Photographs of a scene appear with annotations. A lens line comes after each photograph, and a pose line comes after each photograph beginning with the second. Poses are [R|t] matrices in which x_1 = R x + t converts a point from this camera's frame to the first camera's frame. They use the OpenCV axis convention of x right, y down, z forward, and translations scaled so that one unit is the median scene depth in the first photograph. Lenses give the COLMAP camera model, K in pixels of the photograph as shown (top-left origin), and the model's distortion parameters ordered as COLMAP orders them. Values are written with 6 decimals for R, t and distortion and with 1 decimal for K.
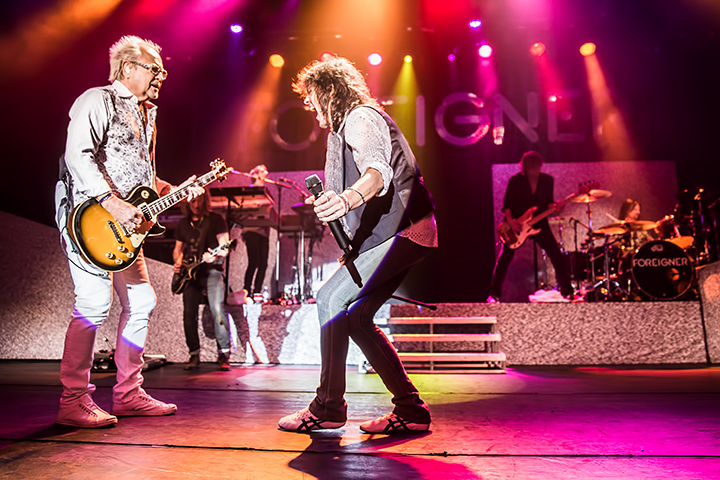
lens RADIAL K [[537.1, 0, 378.4], [0, 537.1, 230.7], [0, 0, 1]] dist [-0.107499, 0.075079]
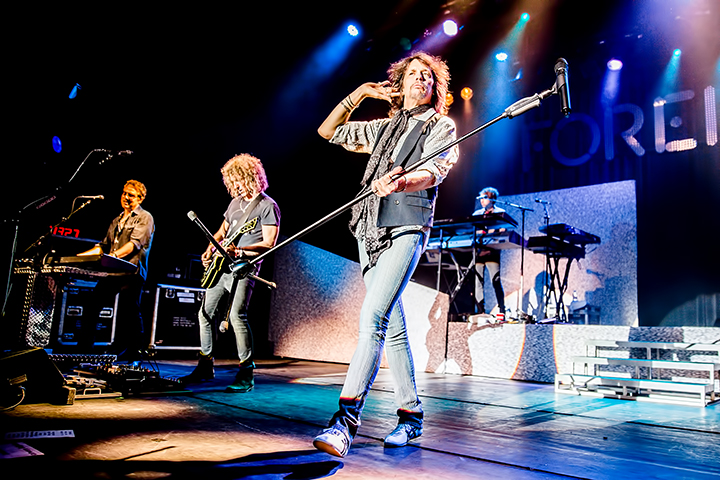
lens RADIAL K [[573.7, 0, 407.1], [0, 573.7, 239.7], [0, 0, 1]] dist [-0.075497, 0.032201]
pose [[0.828493, -0.049769, -0.557784, 0.280137], [0.046908, 0.998710, -0.019437, -0.015935], [0.558032, -0.010061, 0.829759, -0.055994]]
